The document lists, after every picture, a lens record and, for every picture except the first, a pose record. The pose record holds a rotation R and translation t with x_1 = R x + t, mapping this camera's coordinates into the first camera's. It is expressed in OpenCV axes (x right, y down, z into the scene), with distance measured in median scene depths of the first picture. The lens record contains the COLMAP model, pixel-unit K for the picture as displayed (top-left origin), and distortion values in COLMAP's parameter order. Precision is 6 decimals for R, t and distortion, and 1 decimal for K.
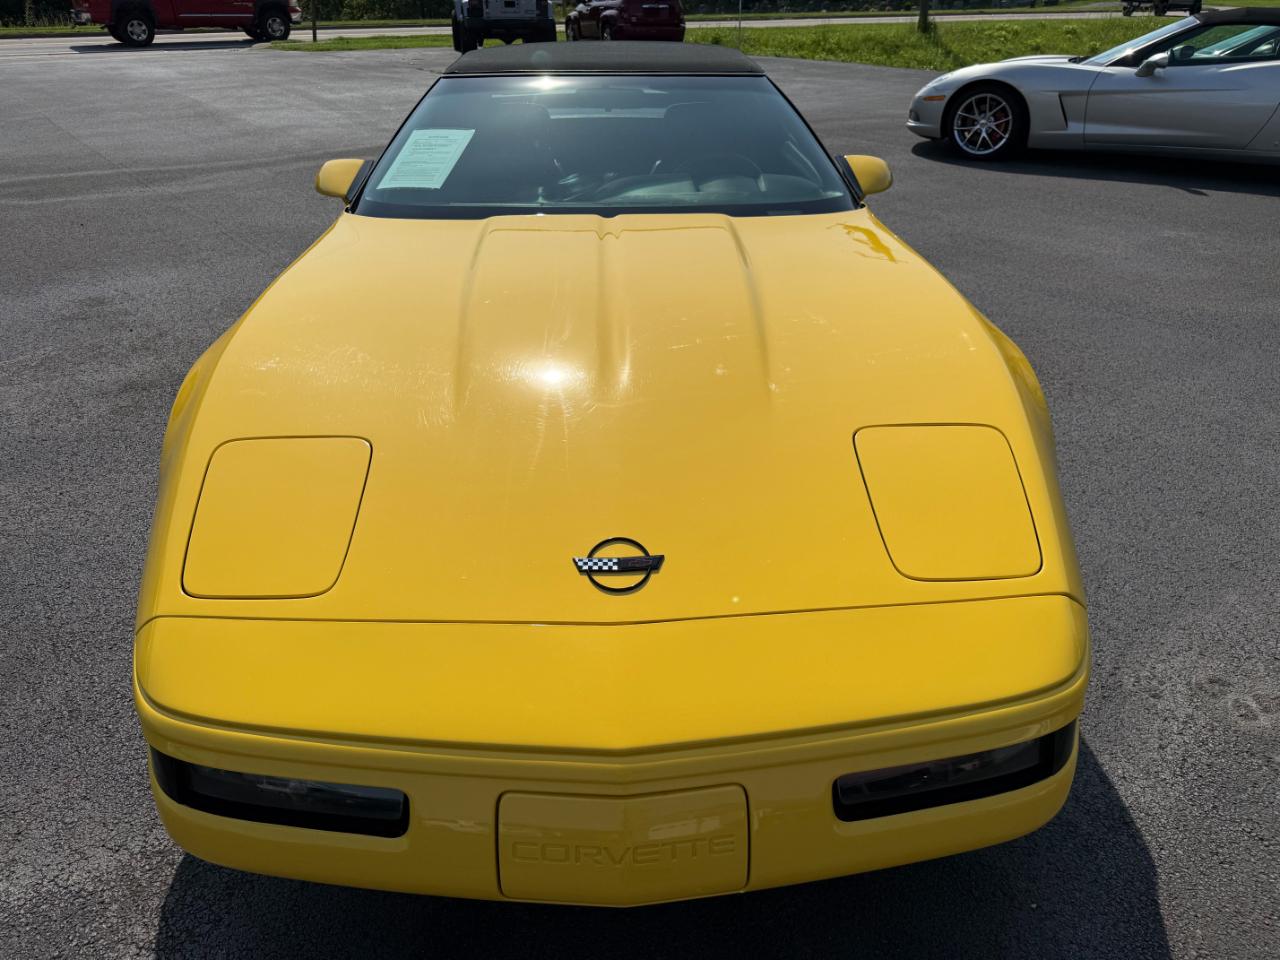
lens RADIAL K [[930.5, 0, 641.3], [0, 930.5, 485.9], [0, 0, 1]] dist [0.000320, -0.007346]
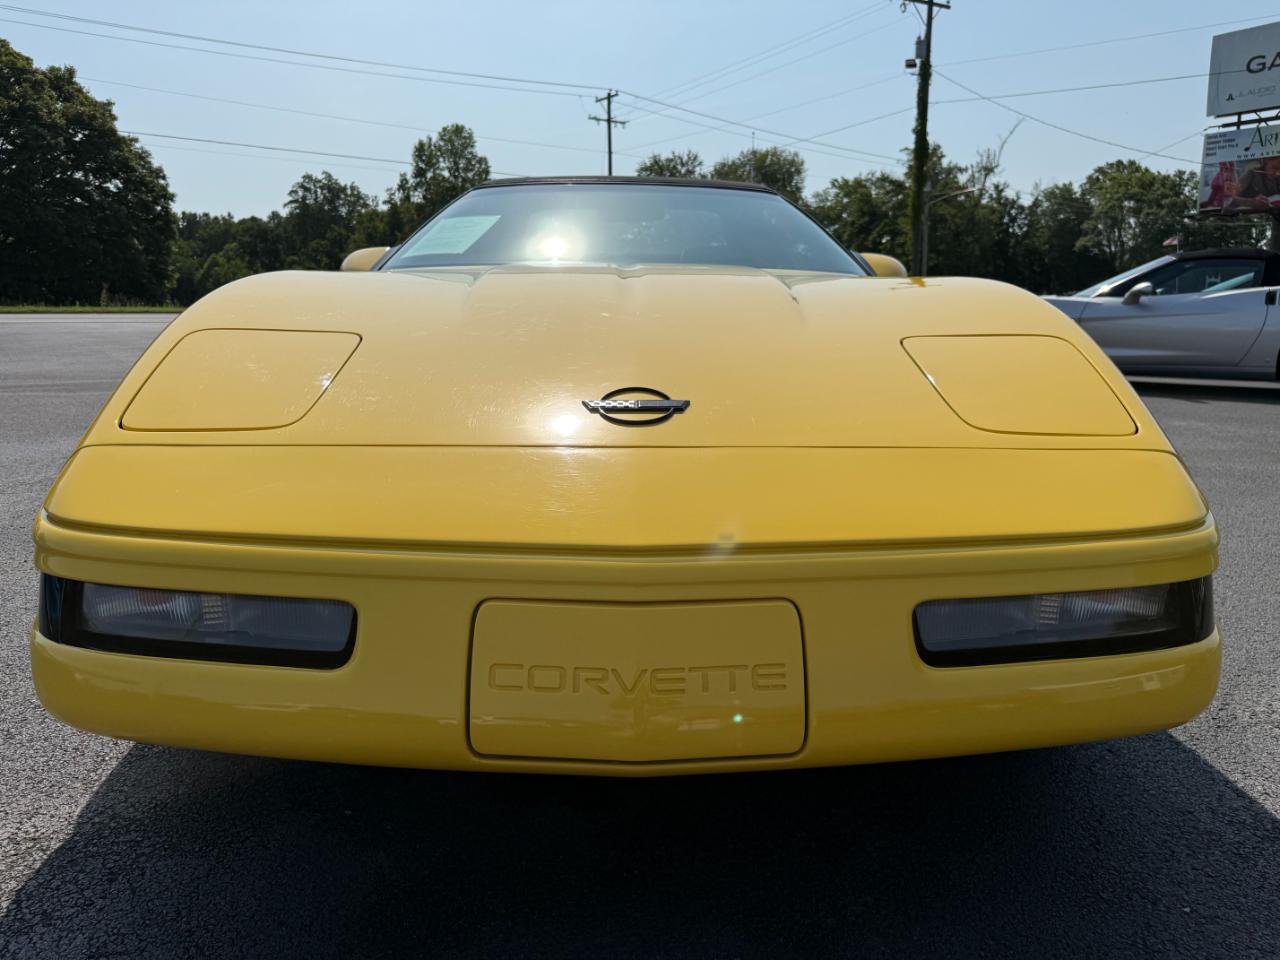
lens RADIAL K [[928.9, 0, 643.8], [0, 928.9, 483.0], [0, 0, 1]] dist [0.004686, -0.012367]
pose [[0.999824, 0.014765, -0.011585, -0.006328], [-0.017713, 0.946421, -0.322450, 0.381822], [0.006203, 0.322598, 0.946516, 0.191188]]
